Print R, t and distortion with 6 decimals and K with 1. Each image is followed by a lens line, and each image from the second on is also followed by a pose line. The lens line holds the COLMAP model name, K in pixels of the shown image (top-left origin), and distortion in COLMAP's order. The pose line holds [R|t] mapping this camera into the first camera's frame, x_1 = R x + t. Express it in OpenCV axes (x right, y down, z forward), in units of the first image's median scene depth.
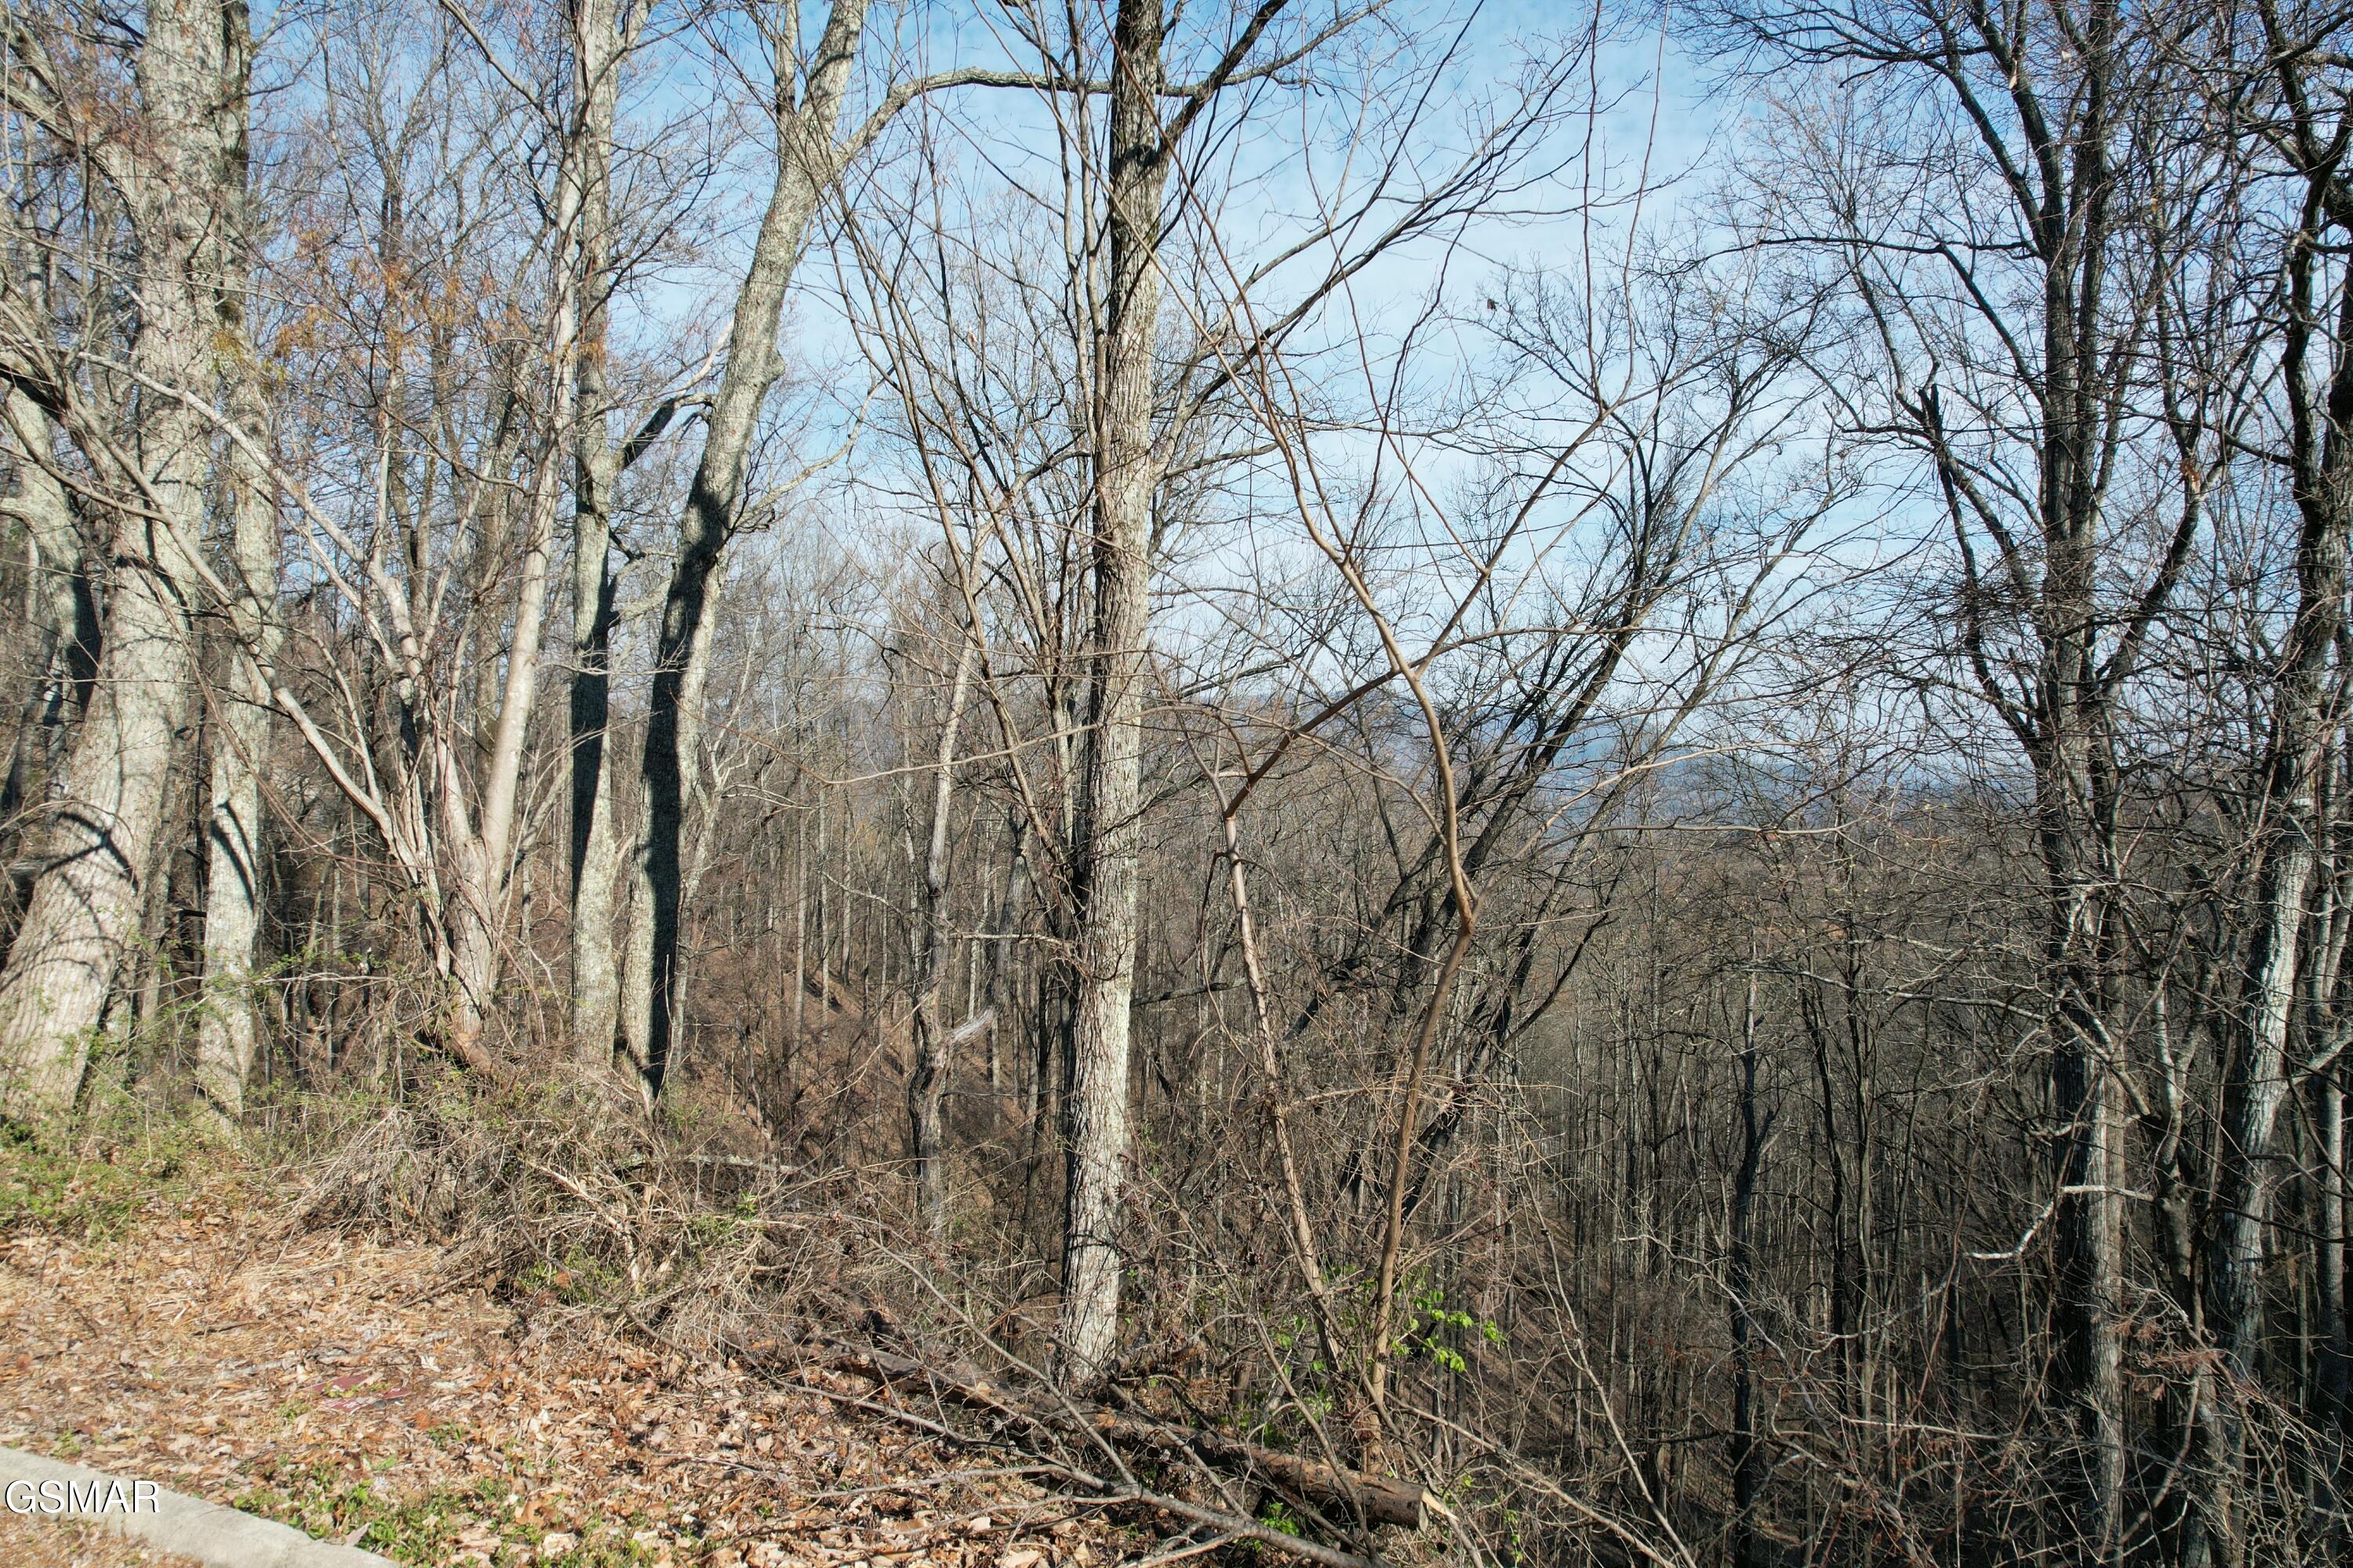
lens RADIAL K [[1510.8, 0, 1176.5], [0, 1510.8, 784.0], [0, 0, 1]] dist [-0.074788, 0.070614]
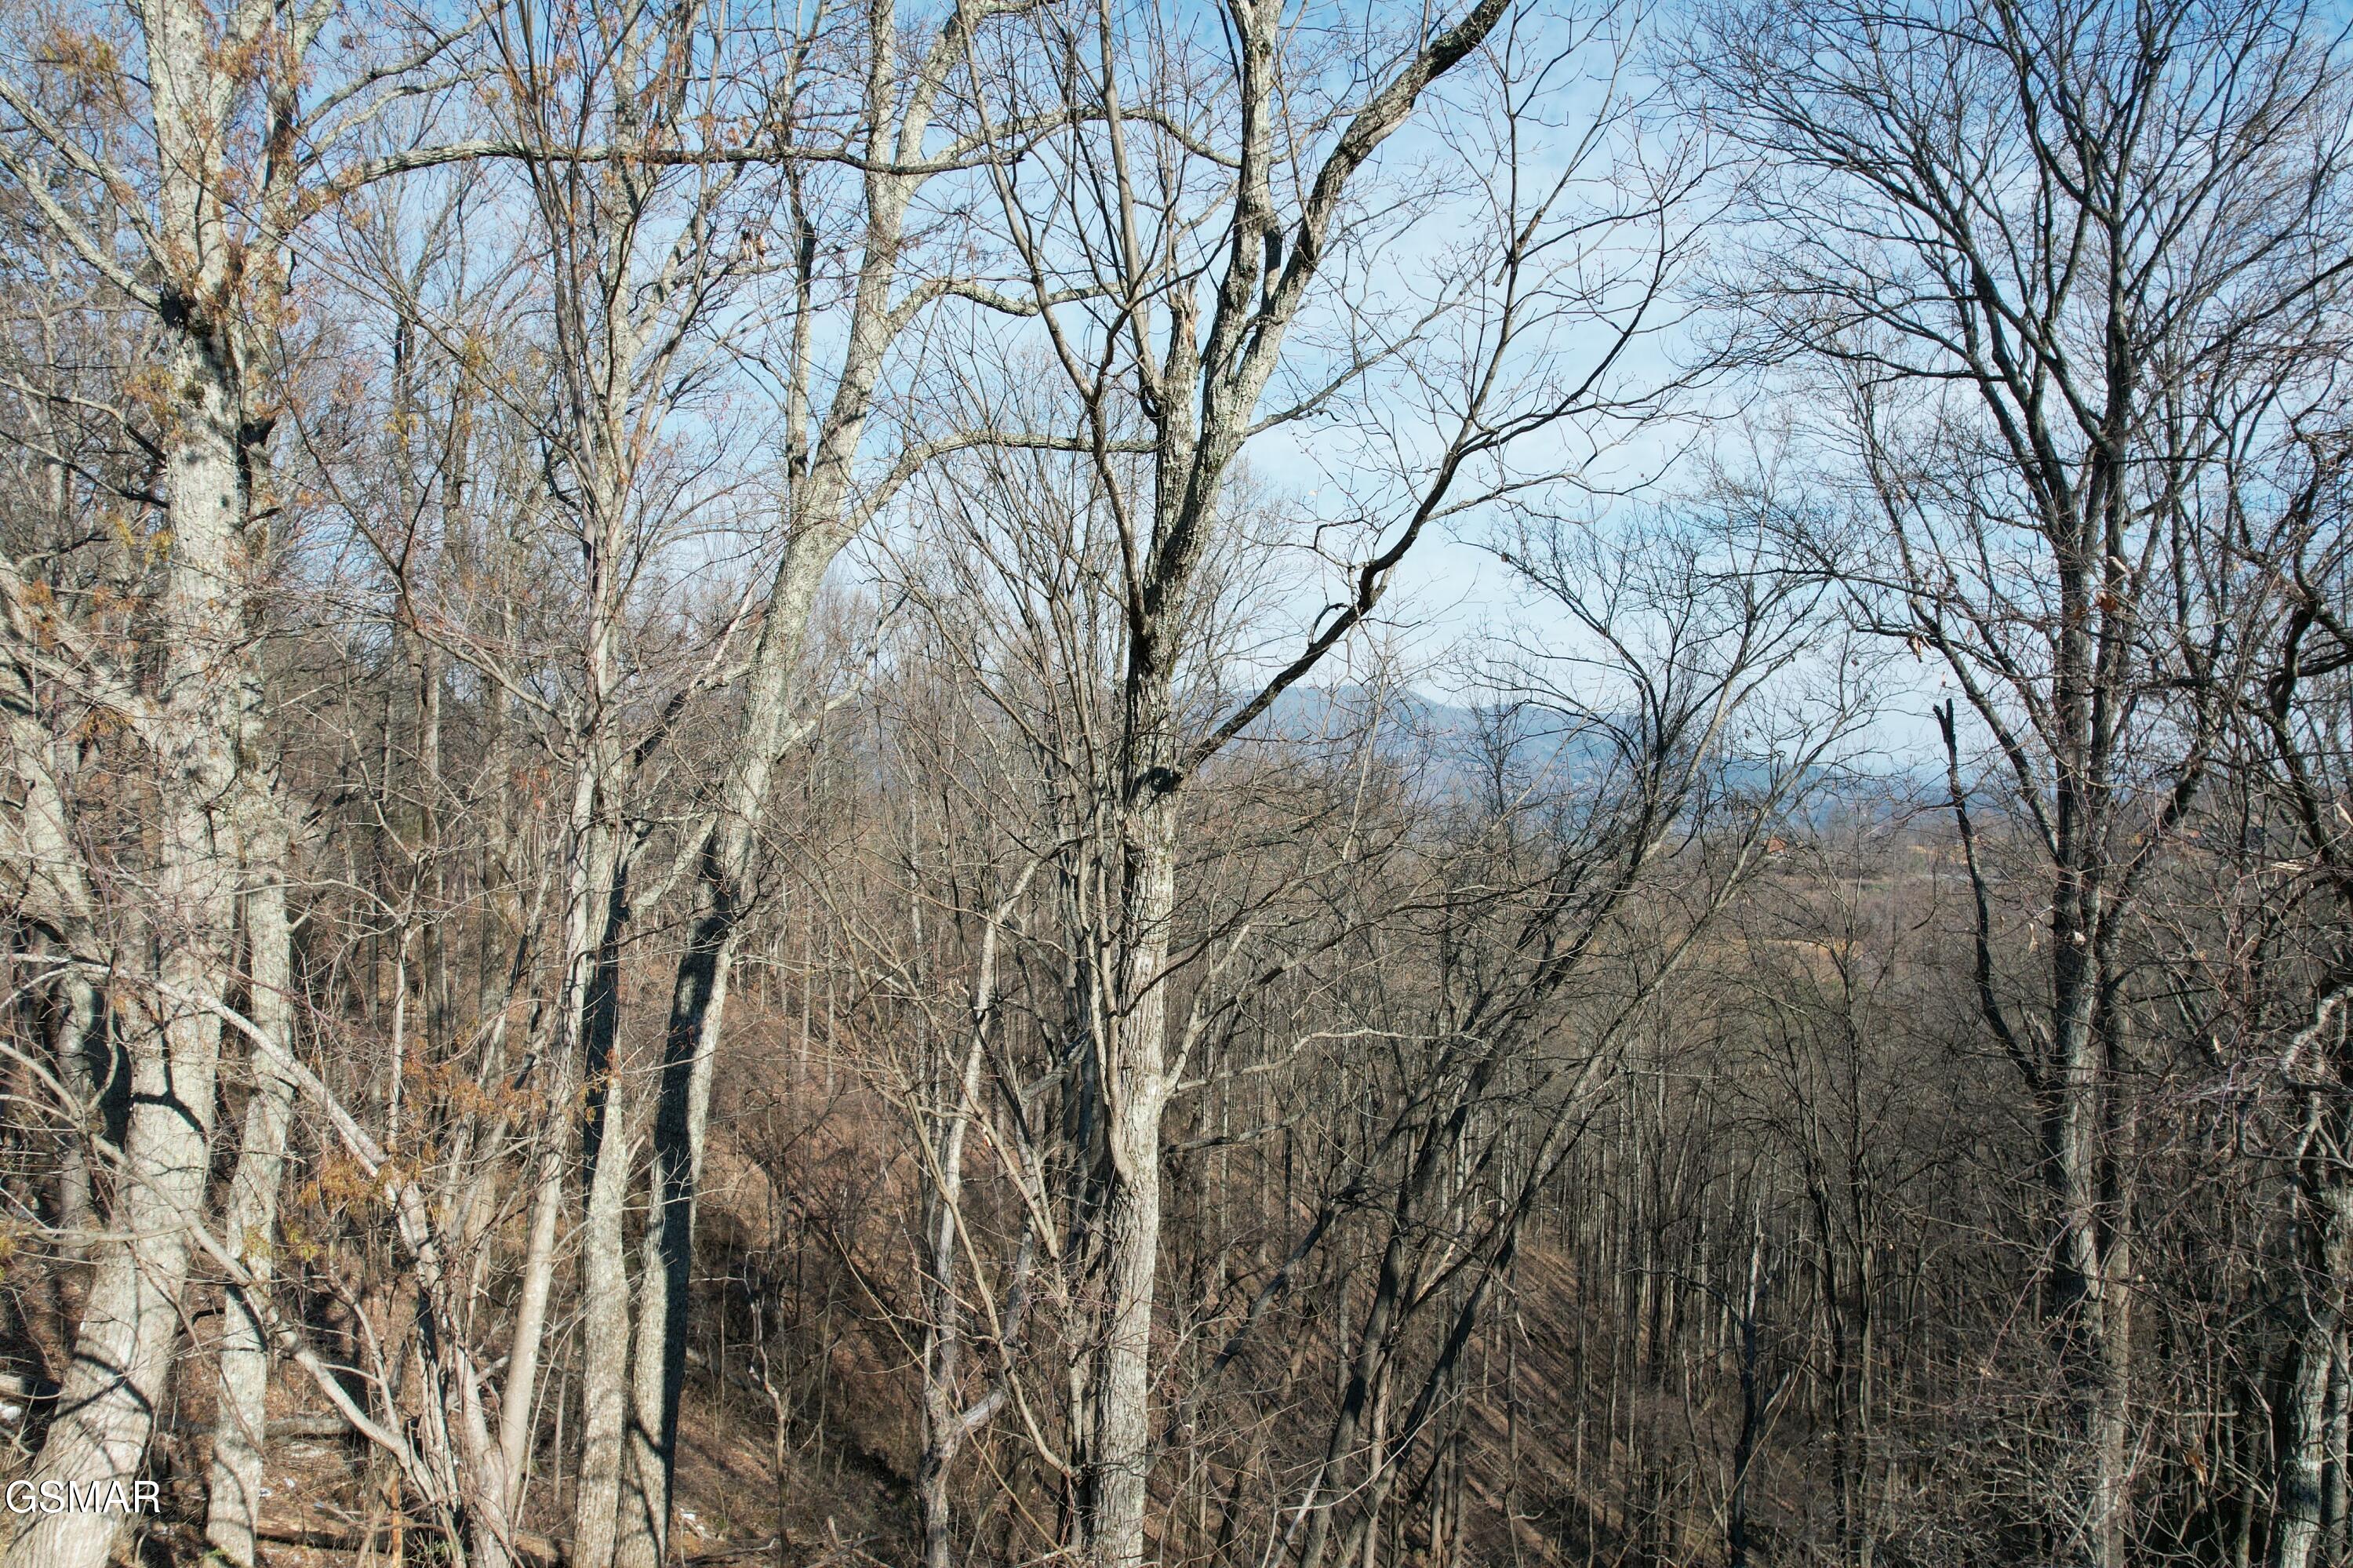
lens RADIAL K [[1510.8, 0, 1176.5], [0, 1510.8, 784.0], [0, 0, 1]] dist [-0.074788, 0.070614]
pose [[0.999921, 0.011758, -0.004438, -0.003336], [-0.011707, 0.999866, 0.011421, -0.272155], [0.004572, -0.011368, 0.999925, -0.001265]]
